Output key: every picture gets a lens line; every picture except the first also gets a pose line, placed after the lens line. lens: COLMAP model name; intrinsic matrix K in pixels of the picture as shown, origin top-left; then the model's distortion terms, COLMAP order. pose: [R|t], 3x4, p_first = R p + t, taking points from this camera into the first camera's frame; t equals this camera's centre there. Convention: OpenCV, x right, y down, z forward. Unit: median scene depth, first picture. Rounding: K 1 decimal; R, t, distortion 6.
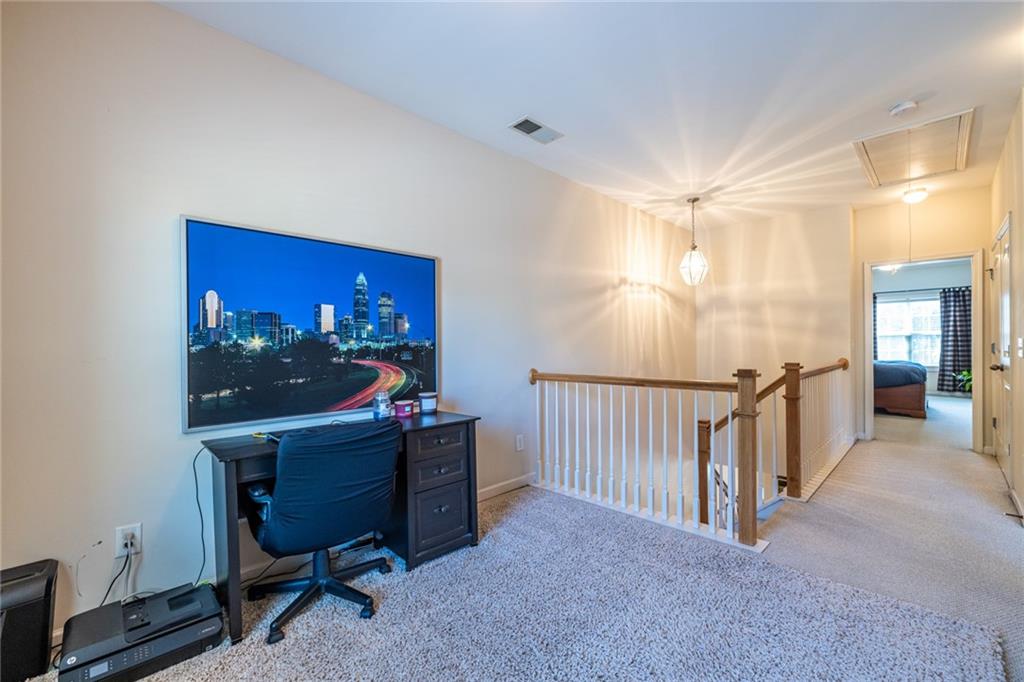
lens RADIAL K [[429.9, 0, 515.2], [0, 429.9, 348.1], [0, 0, 1]] dist [-0.001404, 0.000319]
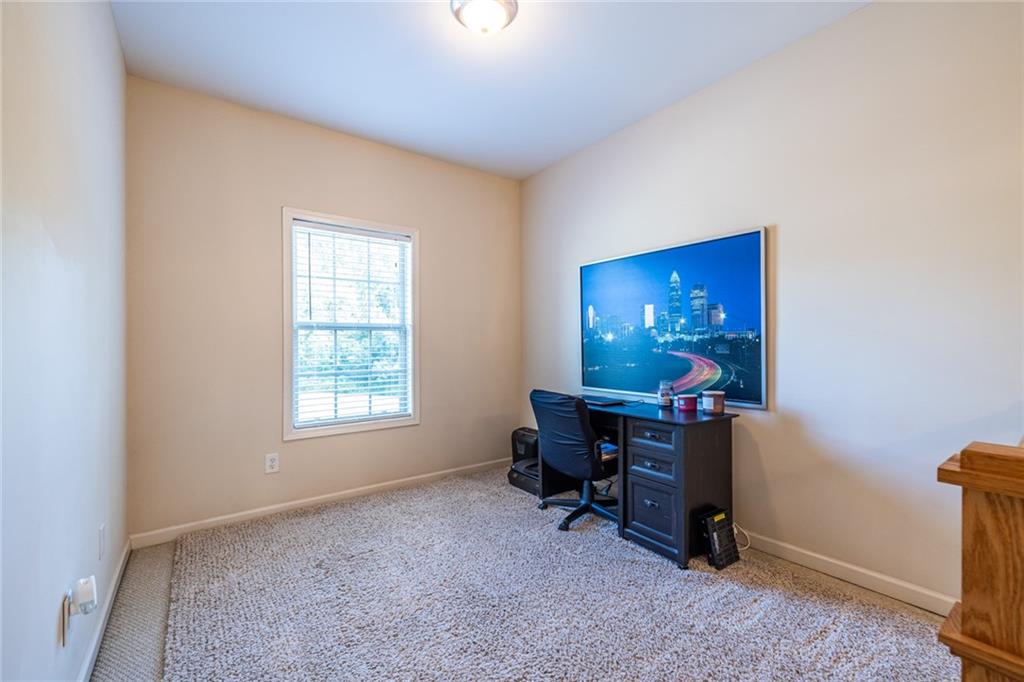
lens RADIAL K [[429.9, 0, 514.9], [0, 429.9, 338.4], [0, 0, 1]] dist [-0.001404, 0.000319]
pose [[-0.150586, 0.007898, -0.988565, 0.760069], [0.009237, 0.999936, 0.006582, -0.015869], [0.988554, -0.008140, -0.150649, 0.747686]]
